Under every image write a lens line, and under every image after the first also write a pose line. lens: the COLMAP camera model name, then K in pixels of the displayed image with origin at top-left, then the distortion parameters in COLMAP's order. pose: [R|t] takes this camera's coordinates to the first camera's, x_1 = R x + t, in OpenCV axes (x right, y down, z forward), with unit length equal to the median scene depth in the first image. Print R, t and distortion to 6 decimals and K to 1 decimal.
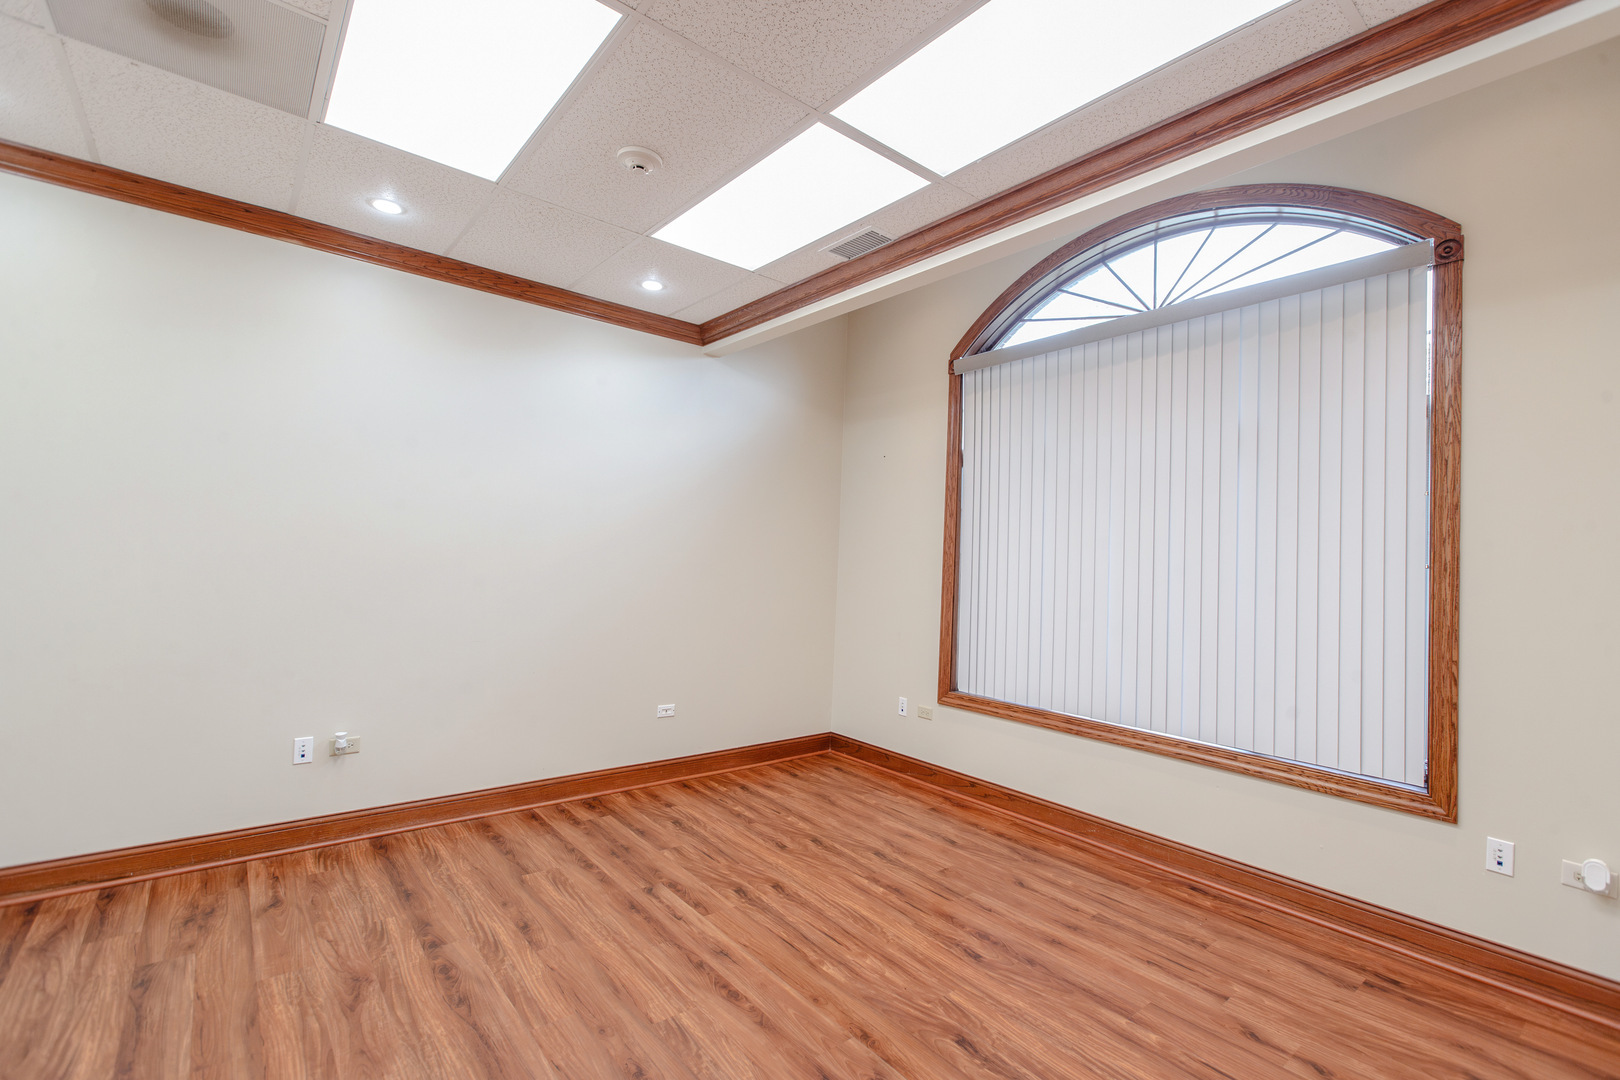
lens RADIAL K [[721.7, 0, 815.3], [0, 721.7, 540.4], [0, 0, 1]] dist [-0.000048, -0.001228]
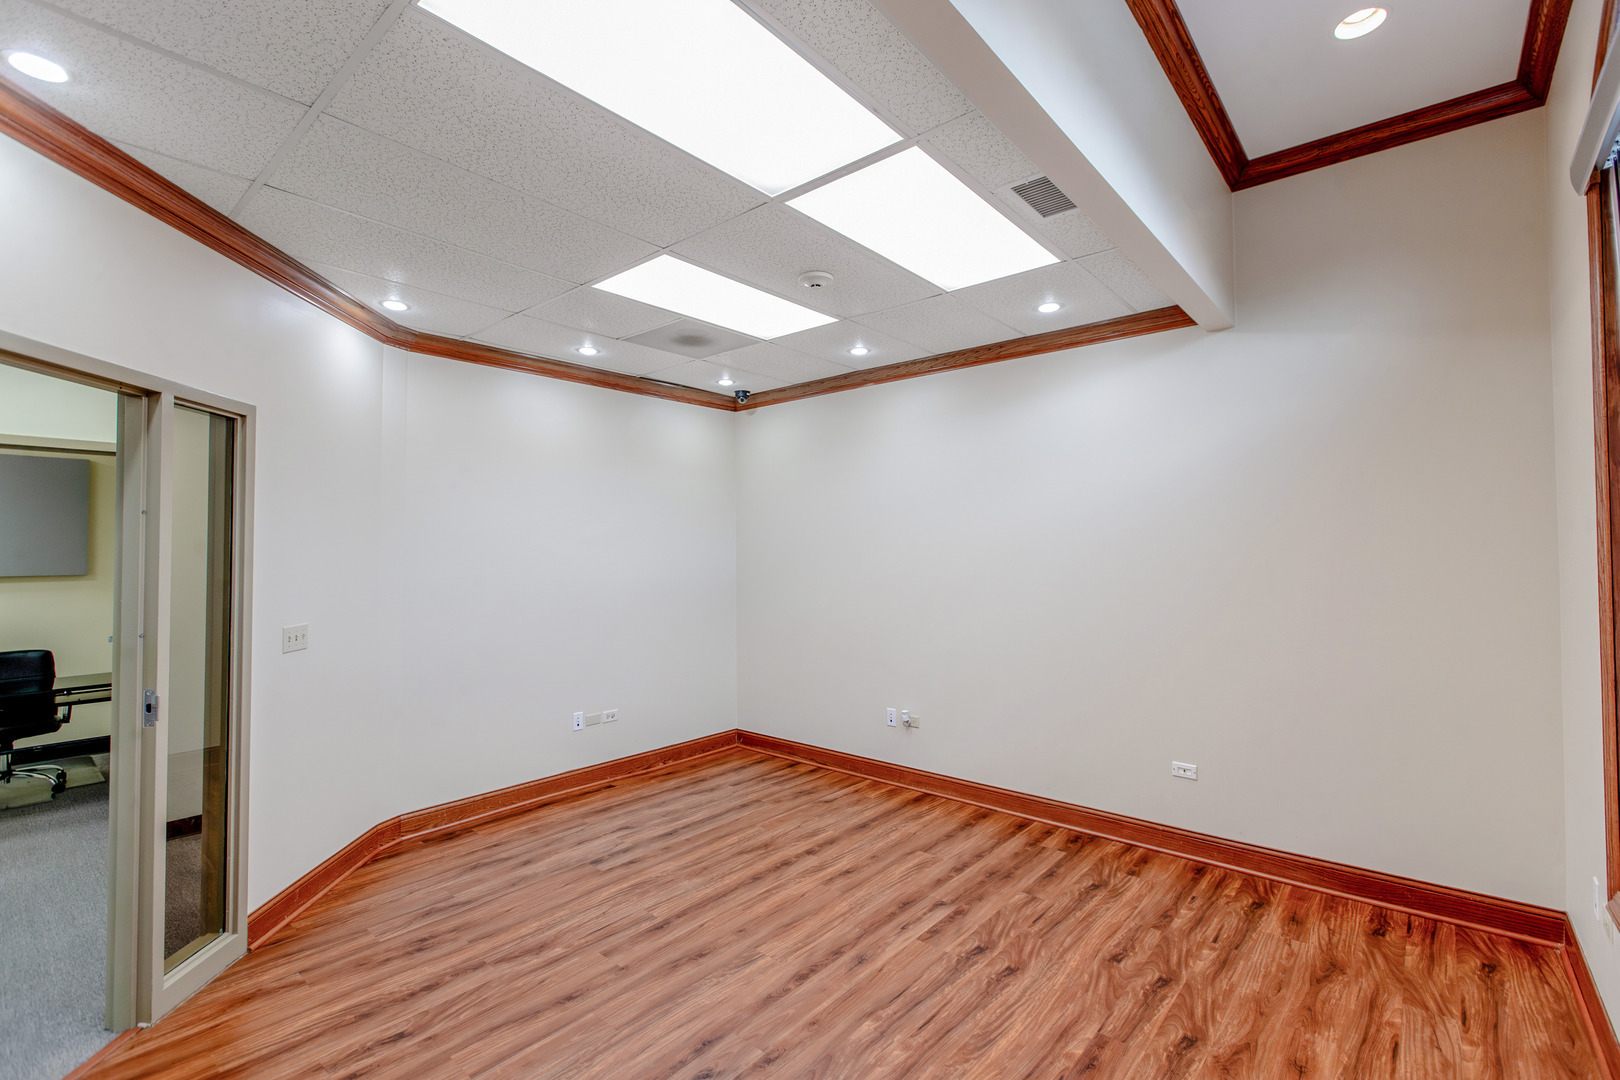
lens RADIAL K [[721.7, 0, 815.3], [0, 721.7, 540.4], [0, 0, 1]] dist [-0.000048, -0.001228]
pose [[0.177098, -0.052922, -0.982769, 0.727882], [0.035121, 0.998257, -0.047427, -0.008475], [0.983566, -0.026116, 0.178648, 0.569880]]
